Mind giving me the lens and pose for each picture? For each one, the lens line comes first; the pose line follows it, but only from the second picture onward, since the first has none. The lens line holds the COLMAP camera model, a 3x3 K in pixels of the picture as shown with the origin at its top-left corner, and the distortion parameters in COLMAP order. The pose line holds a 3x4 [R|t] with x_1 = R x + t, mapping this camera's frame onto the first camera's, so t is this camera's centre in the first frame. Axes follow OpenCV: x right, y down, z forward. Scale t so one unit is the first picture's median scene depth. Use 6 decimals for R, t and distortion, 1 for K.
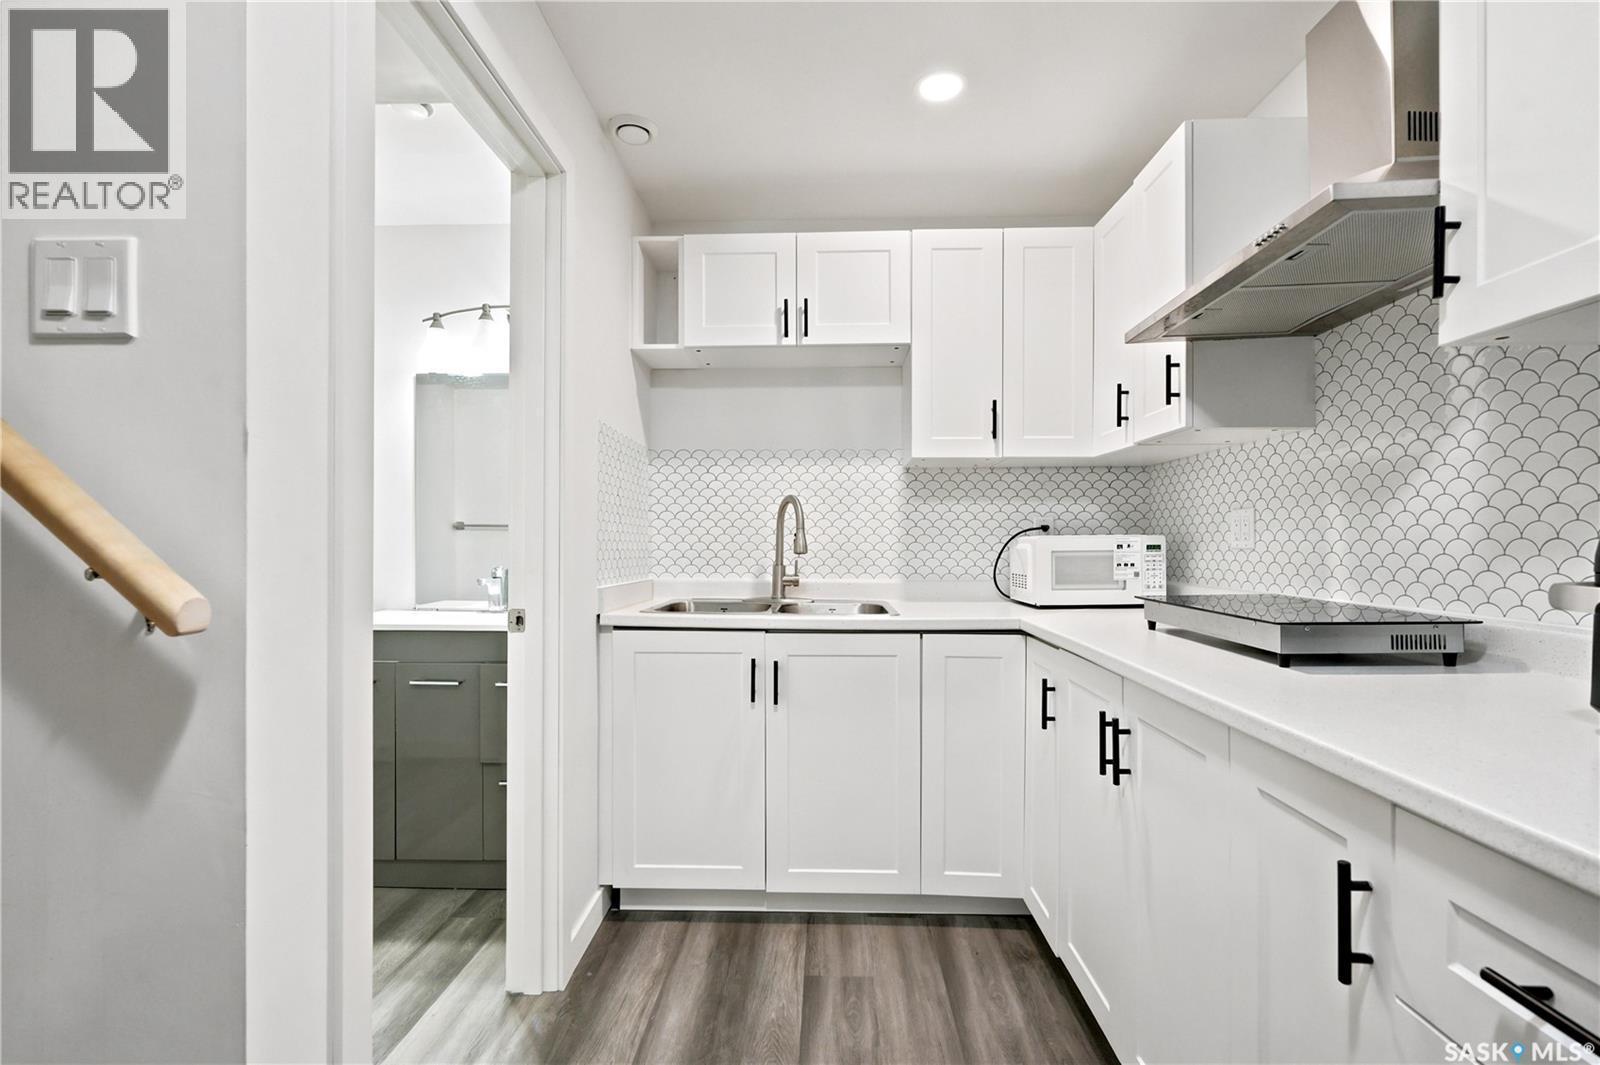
lens RADIAL K [[733.9, 0, 800.0], [0, 733.9, 532.5], [0, 0, 1]] dist [-0.000357, 0.000000]
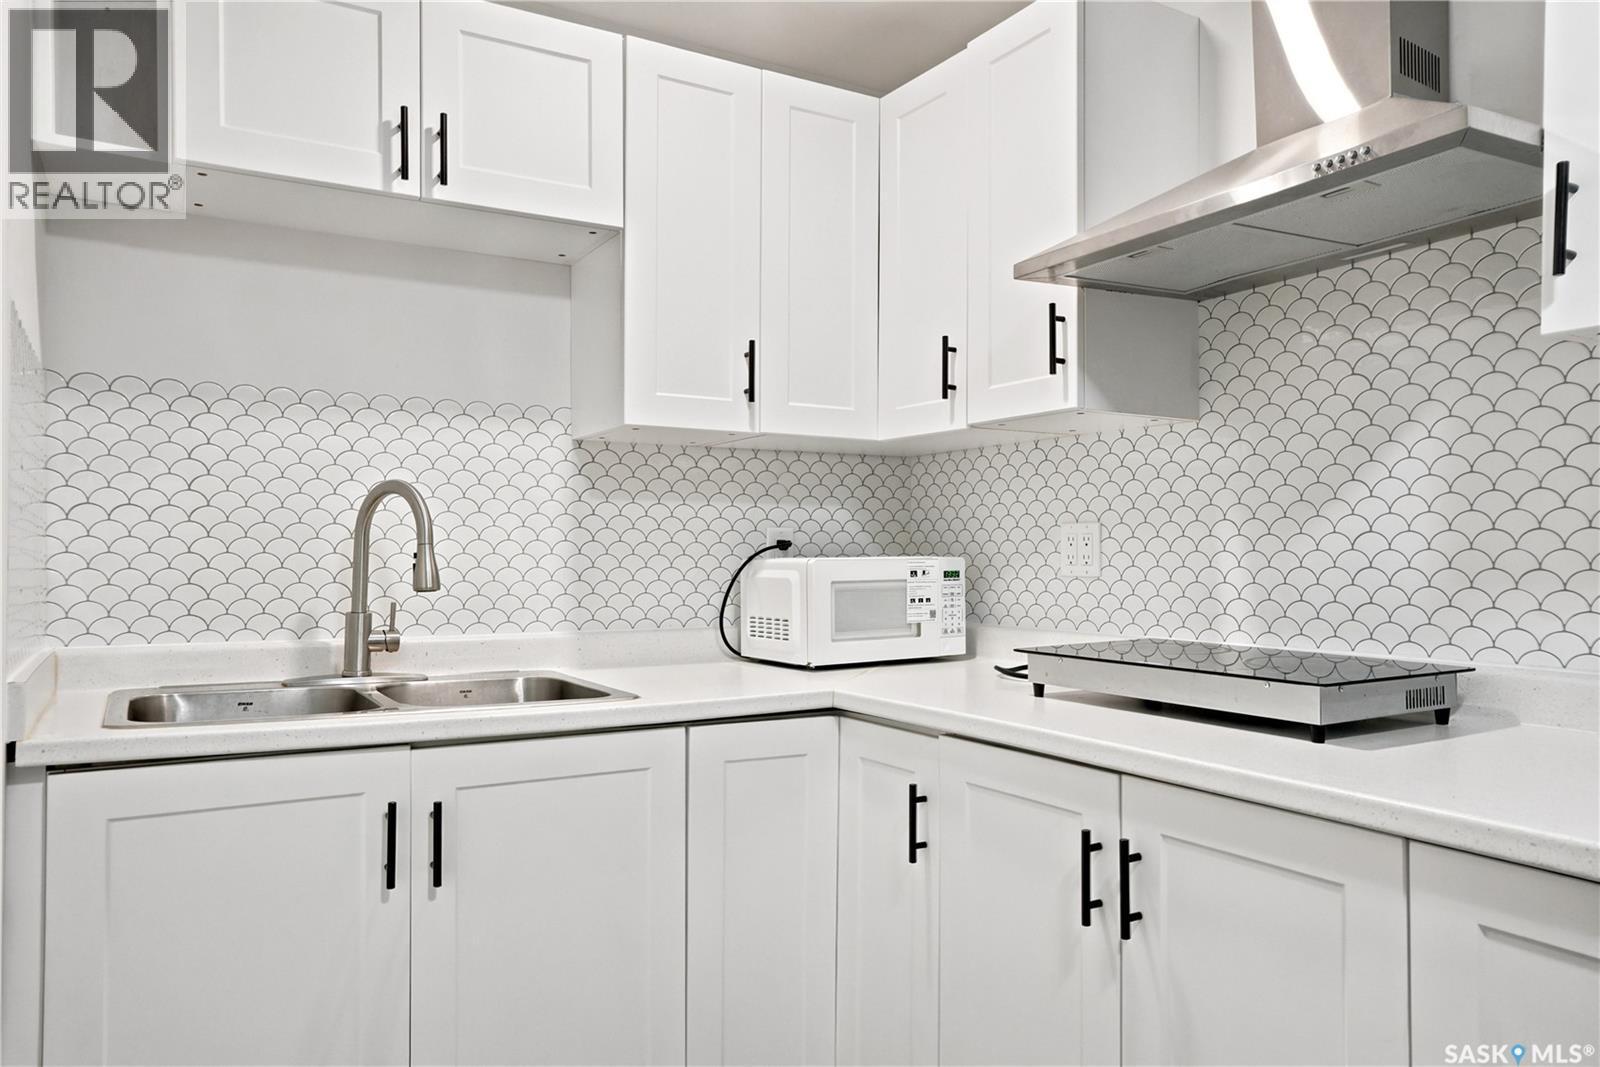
lens RADIAL K [[1128.1, 0, 802.1], [0, 1128.1, 545.2], [0, 0, 1]] dist [-0.003945, 0.033527]
pose [[0.843666, 0.005177, 0.536843, -0.219110], [-0.007201, 0.999973, 0.001672, -0.008482], [-0.536819, -0.005277, 0.843681, 0.171940]]
